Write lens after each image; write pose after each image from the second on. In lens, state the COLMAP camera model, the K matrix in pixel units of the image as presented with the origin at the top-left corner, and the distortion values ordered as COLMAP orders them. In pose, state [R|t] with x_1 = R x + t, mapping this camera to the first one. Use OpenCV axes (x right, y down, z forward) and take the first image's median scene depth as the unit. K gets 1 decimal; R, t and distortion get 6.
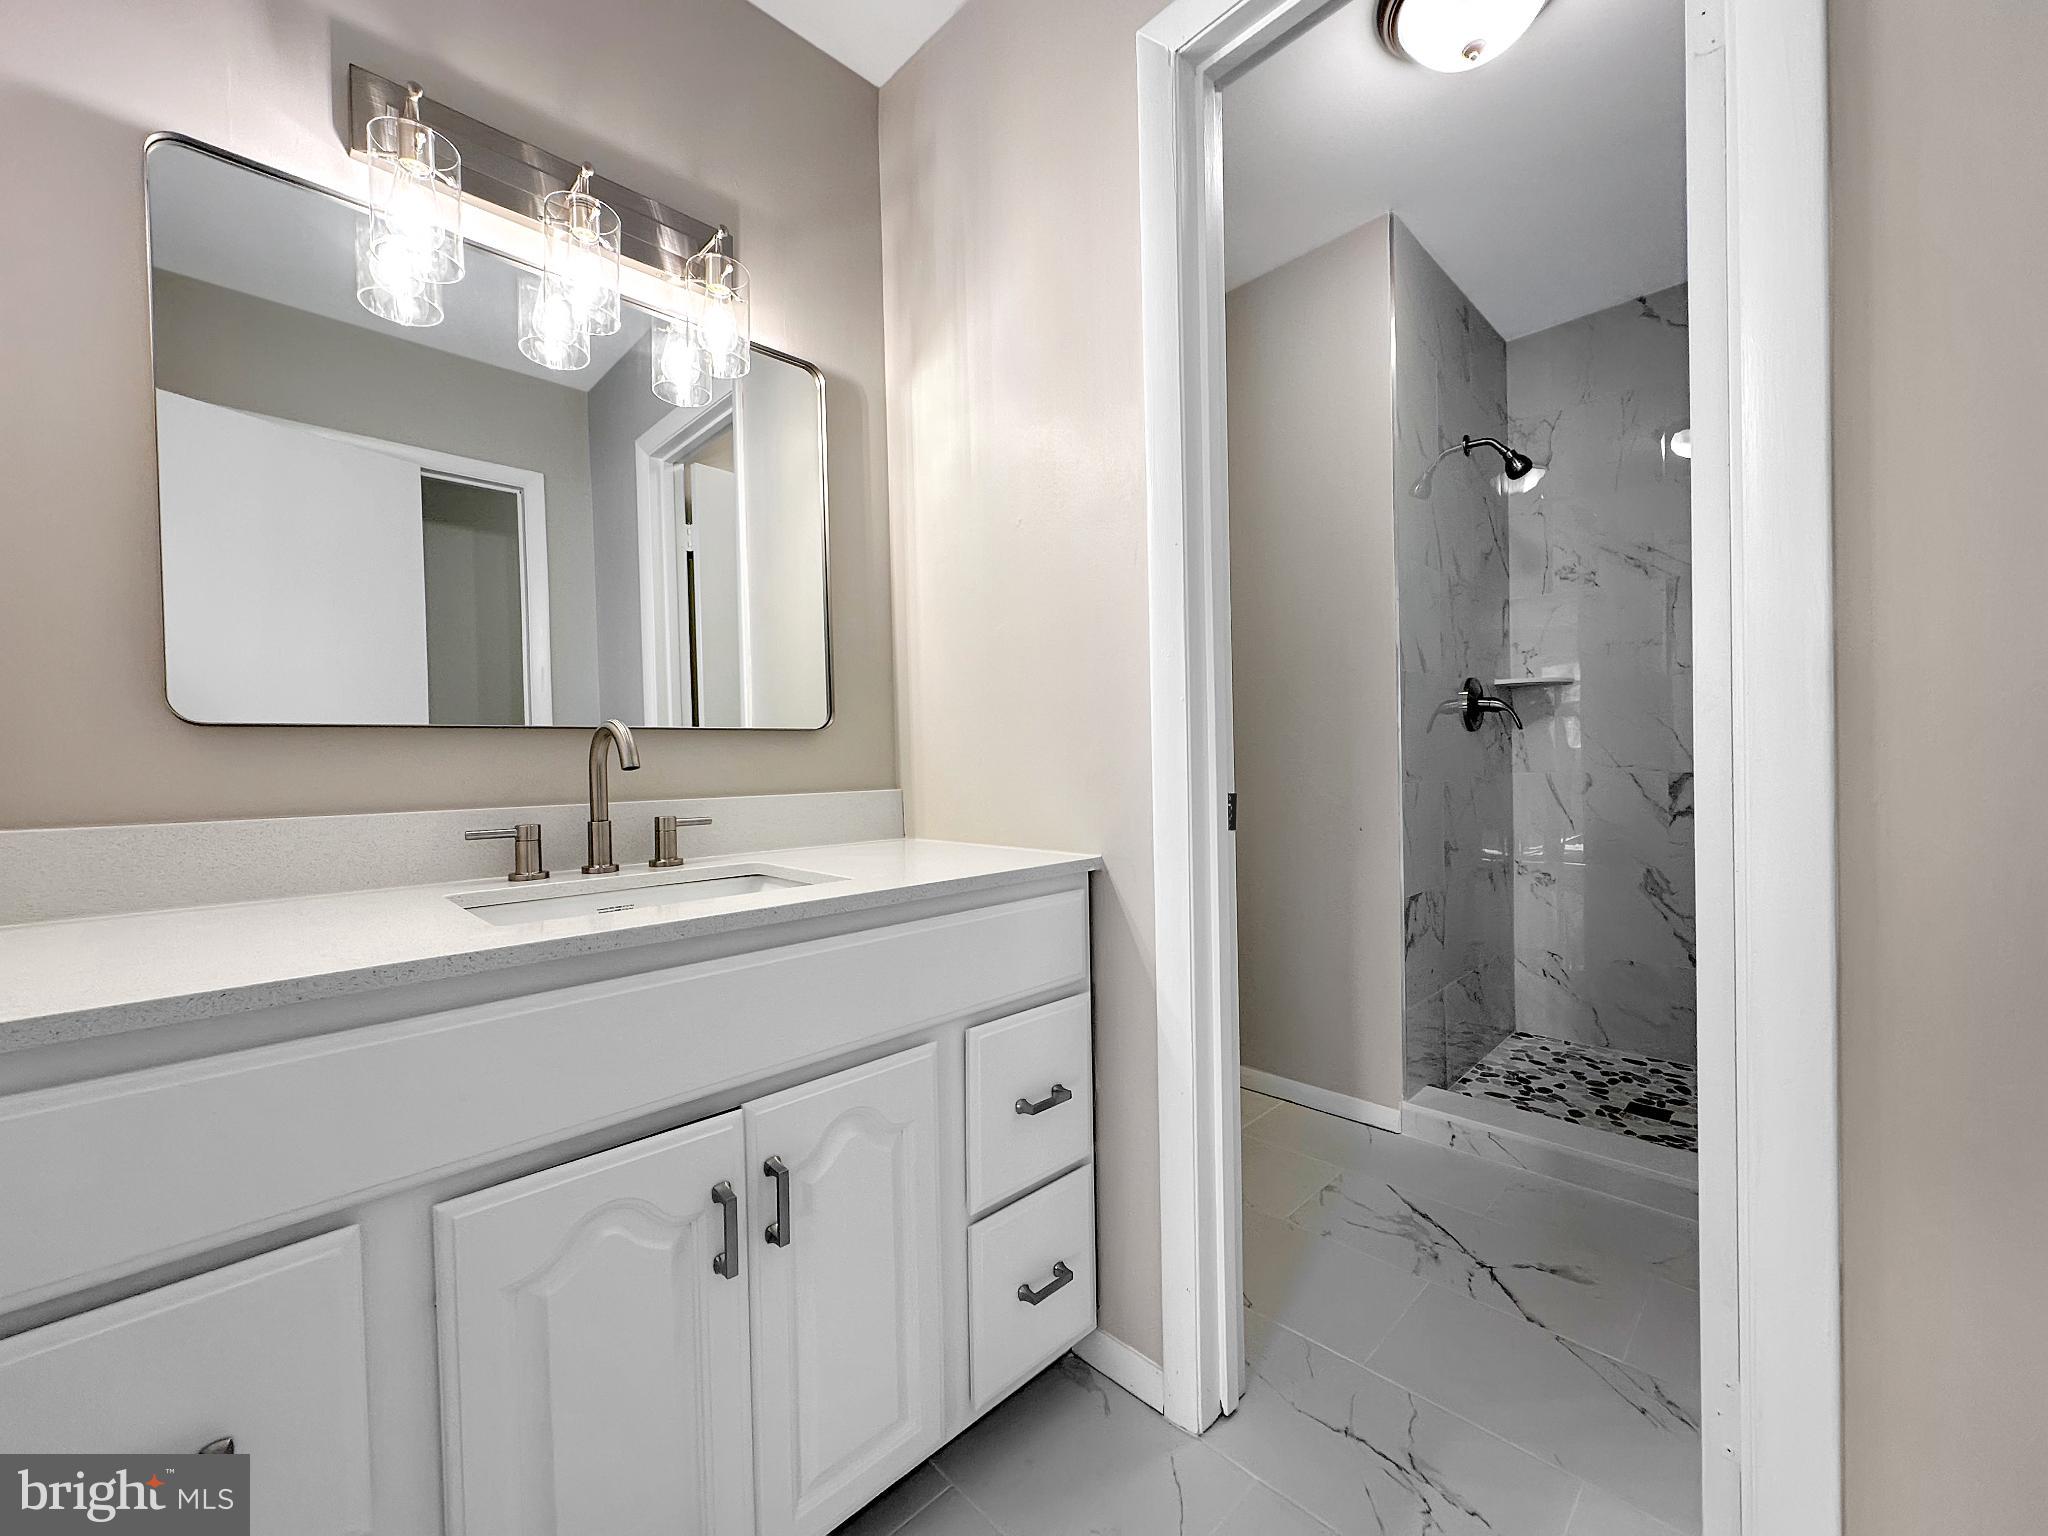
lens RADIAL K [[815.9, 0, 1024.2], [0, 815.9, 769.0], [0, 0, 1]] dist [-0.002125, 0.000568]
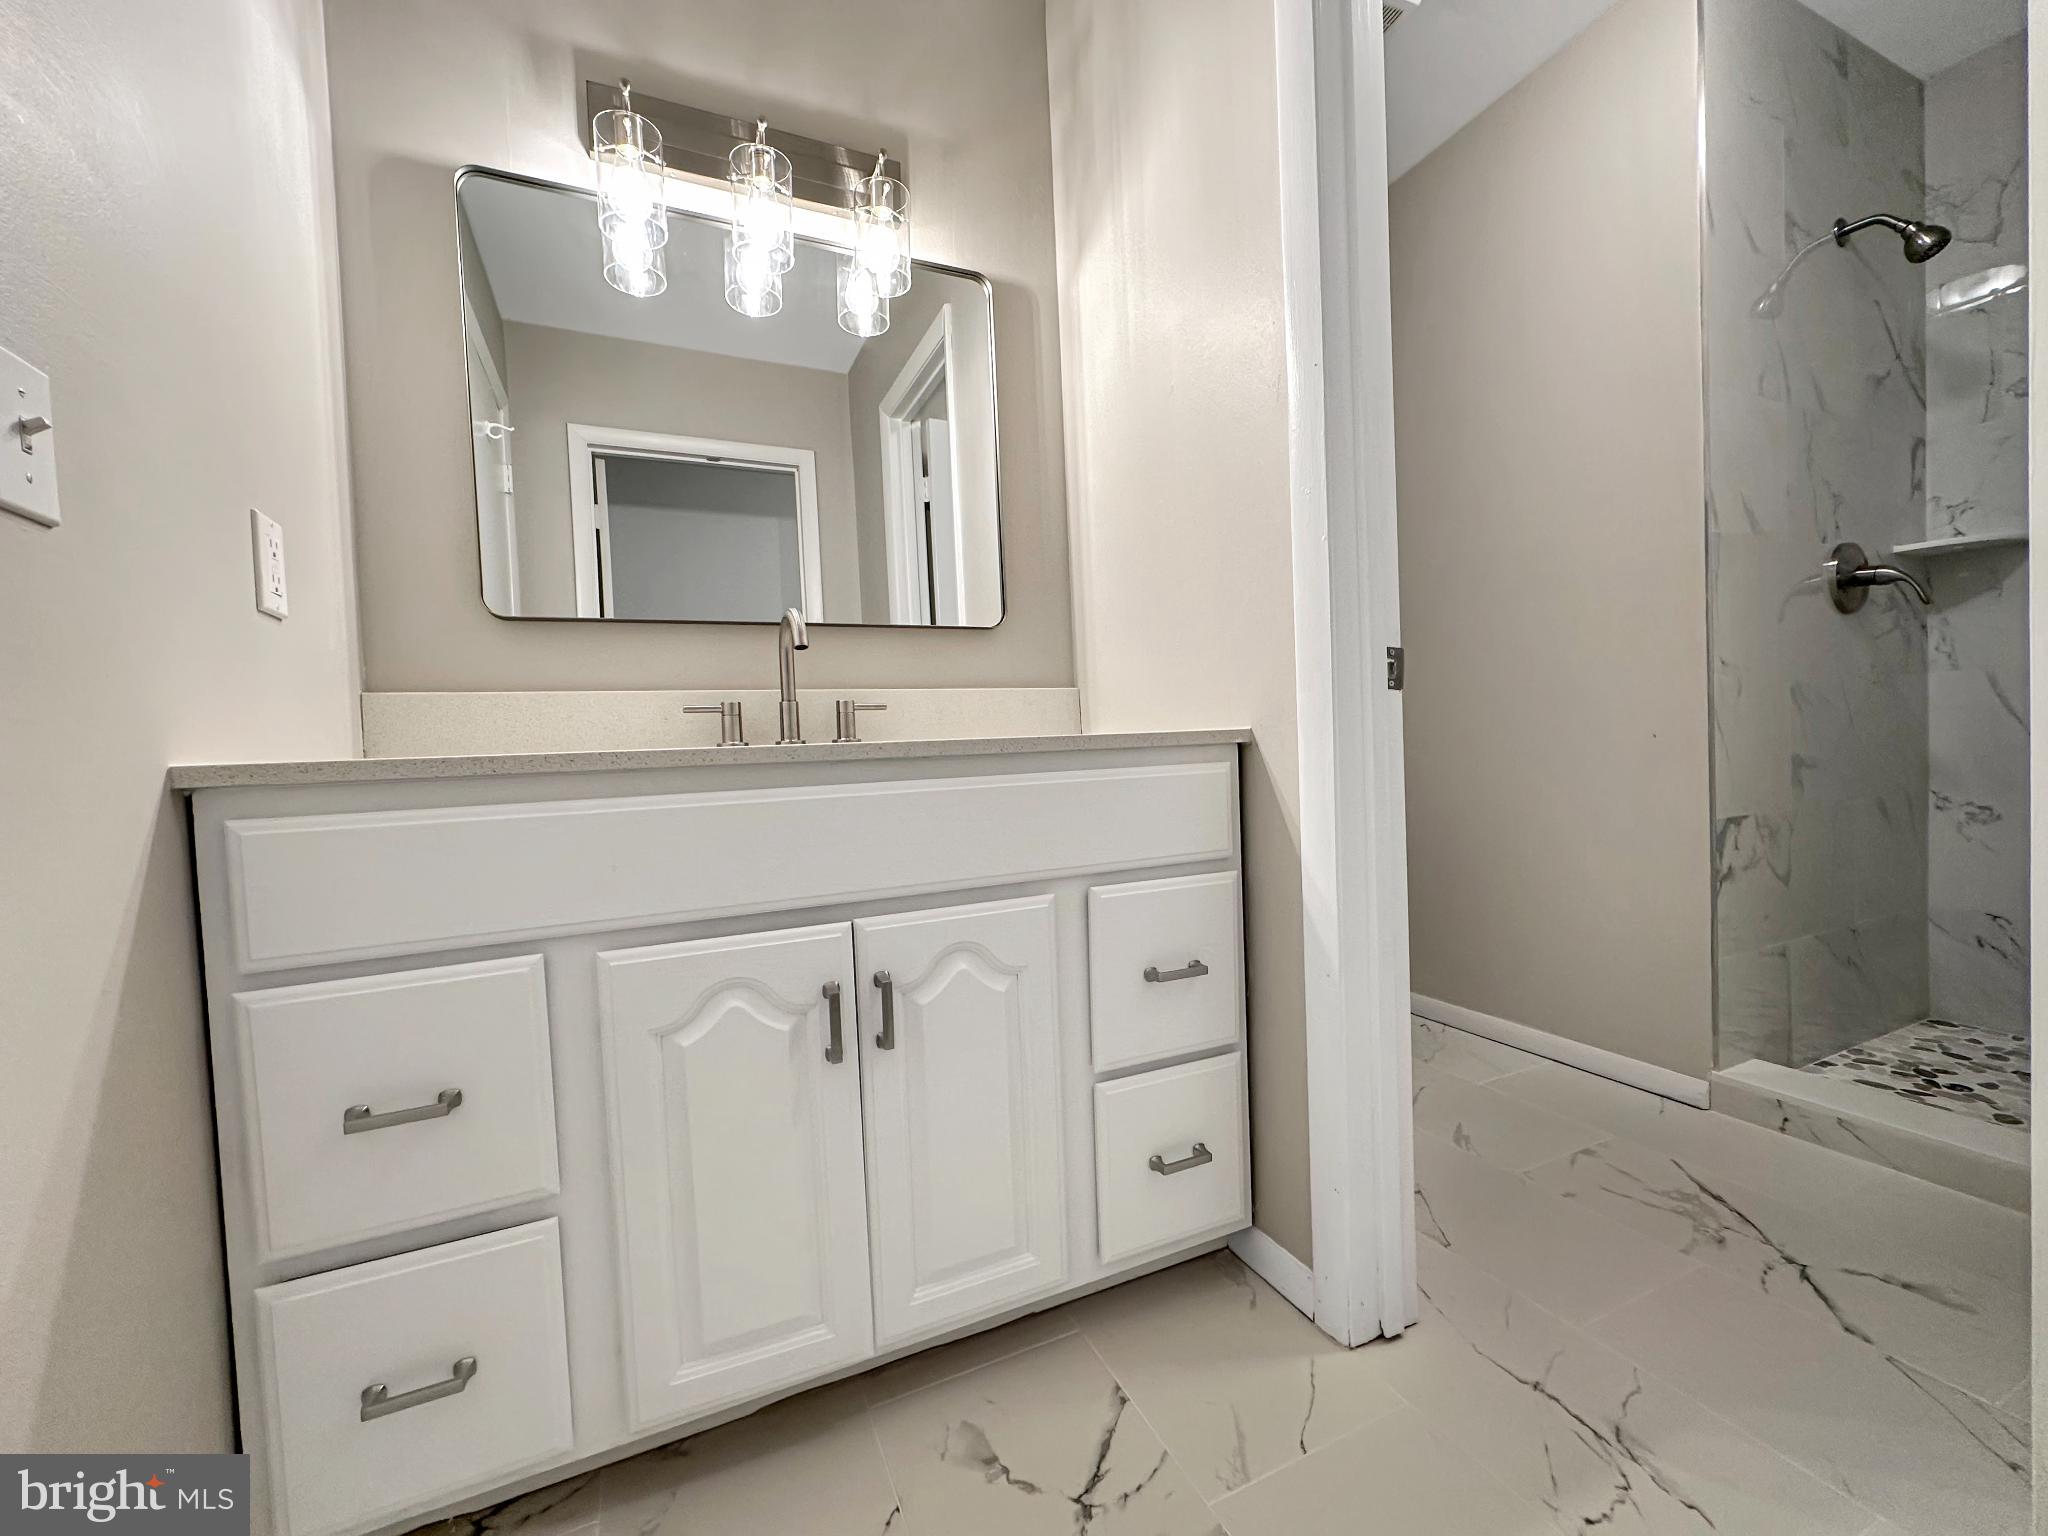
lens RADIAL K [[815.9, 0, 1024.2], [0, 815.9, 769.0], [0, 0, 1]] dist [-0.002125, 0.000568]
pose [[0.938445, -0.006060, -0.345374, 0.094720], [0.016897, 0.999455, 0.028373, 0.066898], [0.345014, -0.032463, 0.938036, 0.018098]]
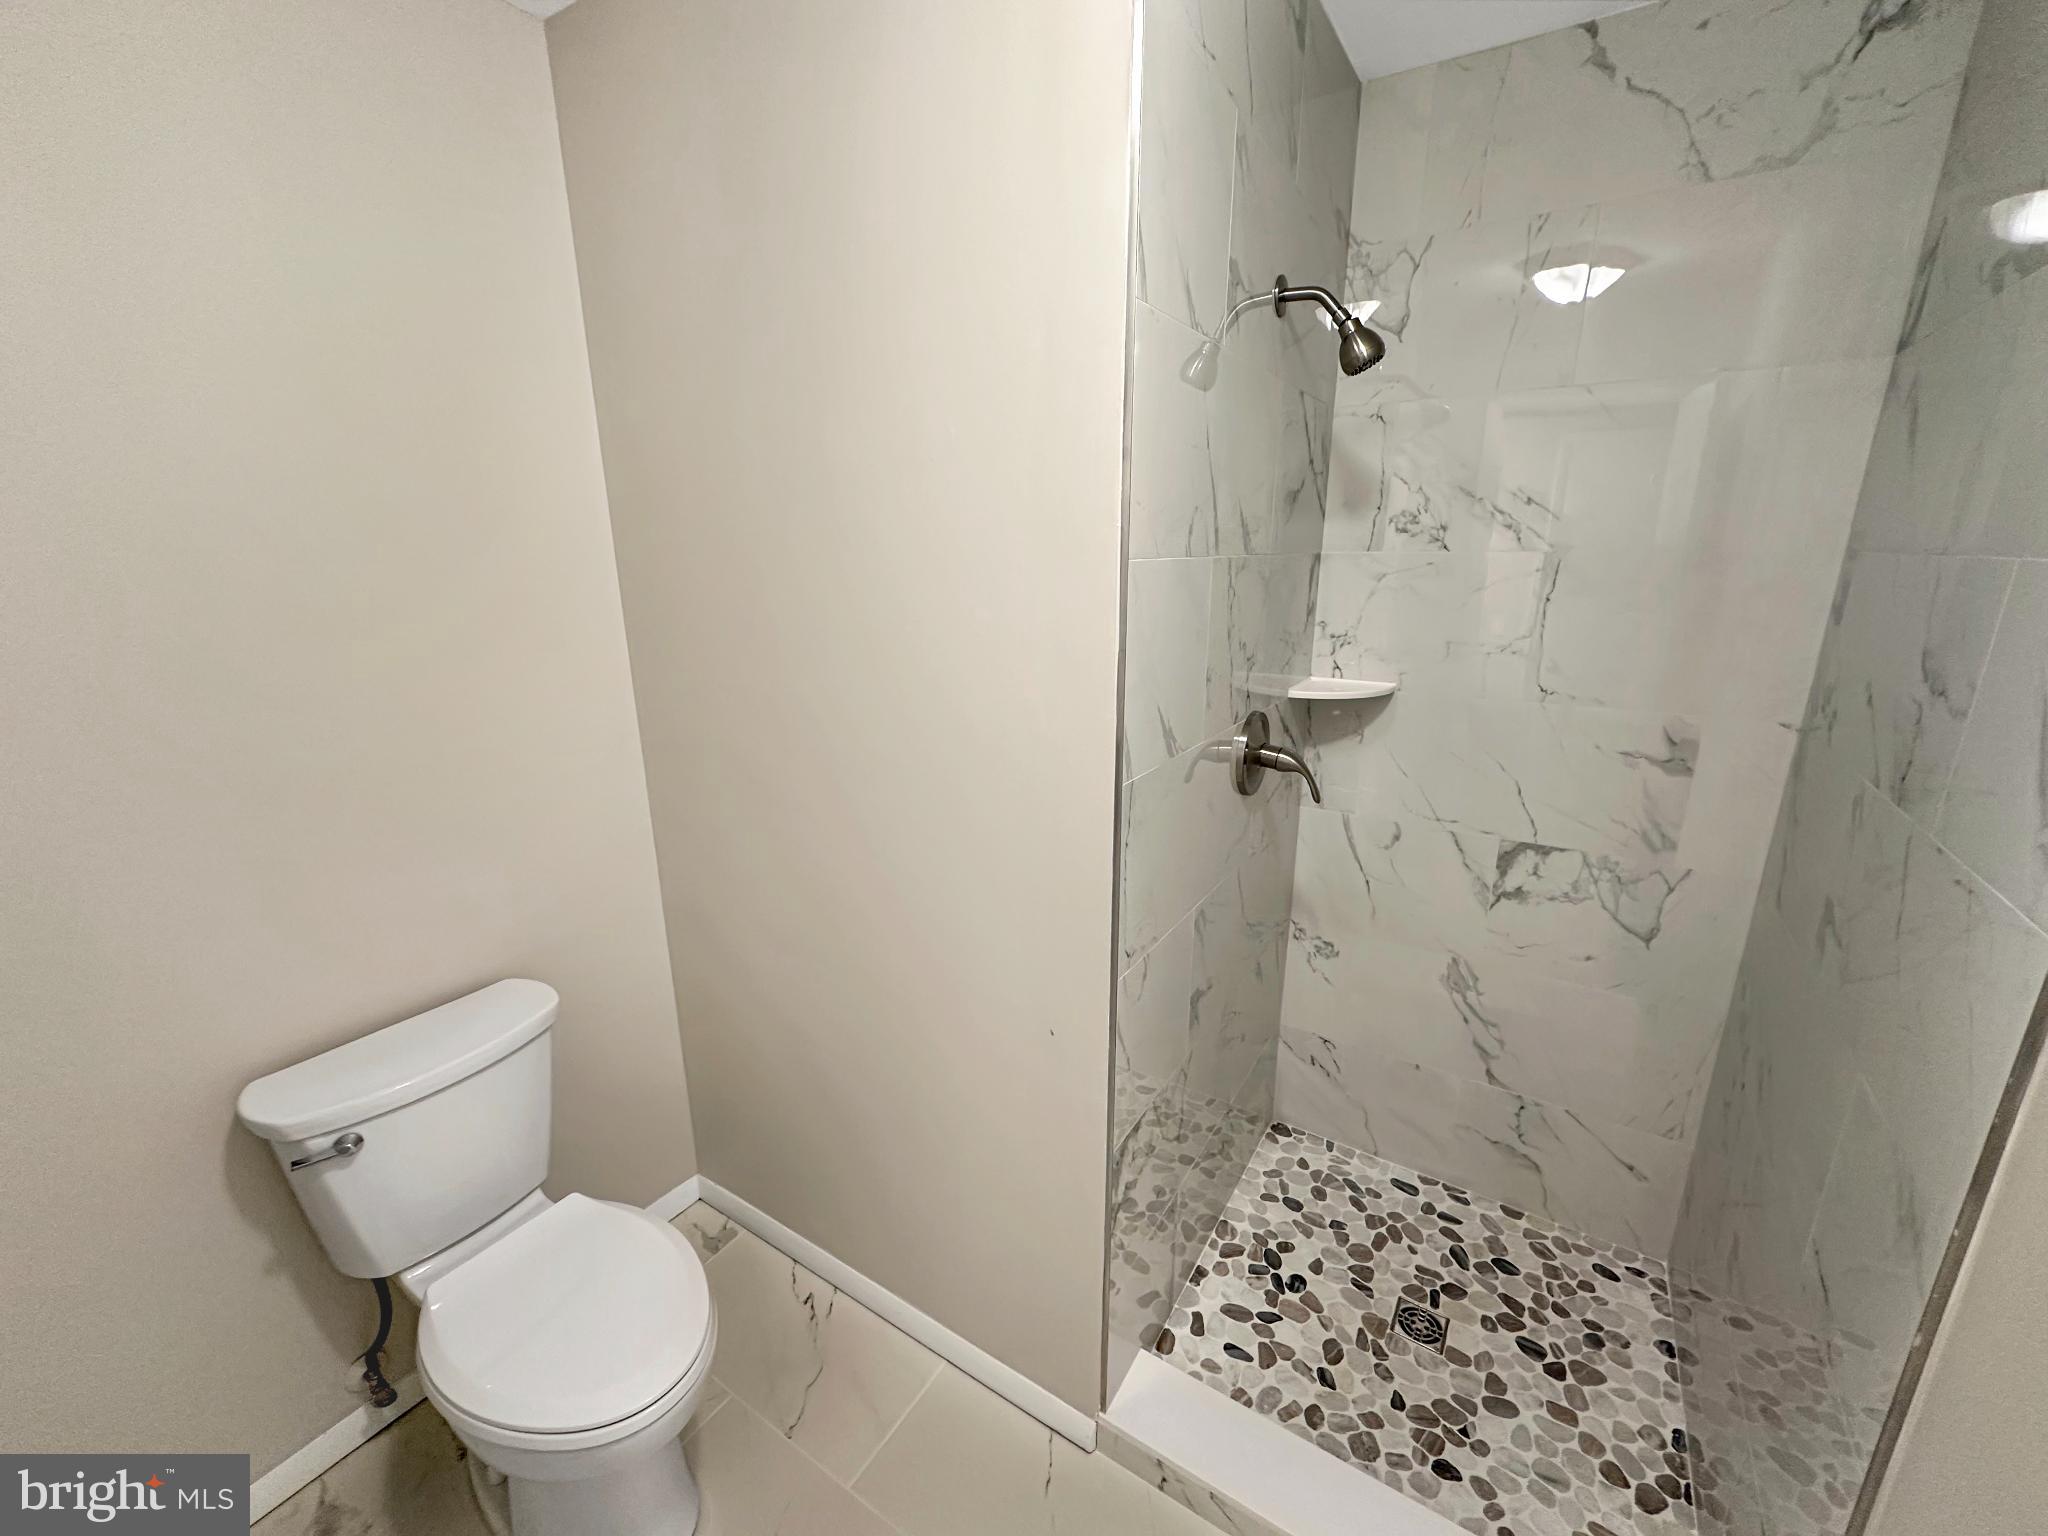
lens RADIAL K [[815.9, 0, 1024.2], [0, 815.9, 769.0], [0, 0, 1]] dist [-0.002125, 0.000568]
pose [[0.976265, -0.041798, 0.212509, 0.255524], [-0.012364, 0.968844, 0.247361, -0.231994], [-0.216228, -0.244117, 0.945332, 0.461390]]
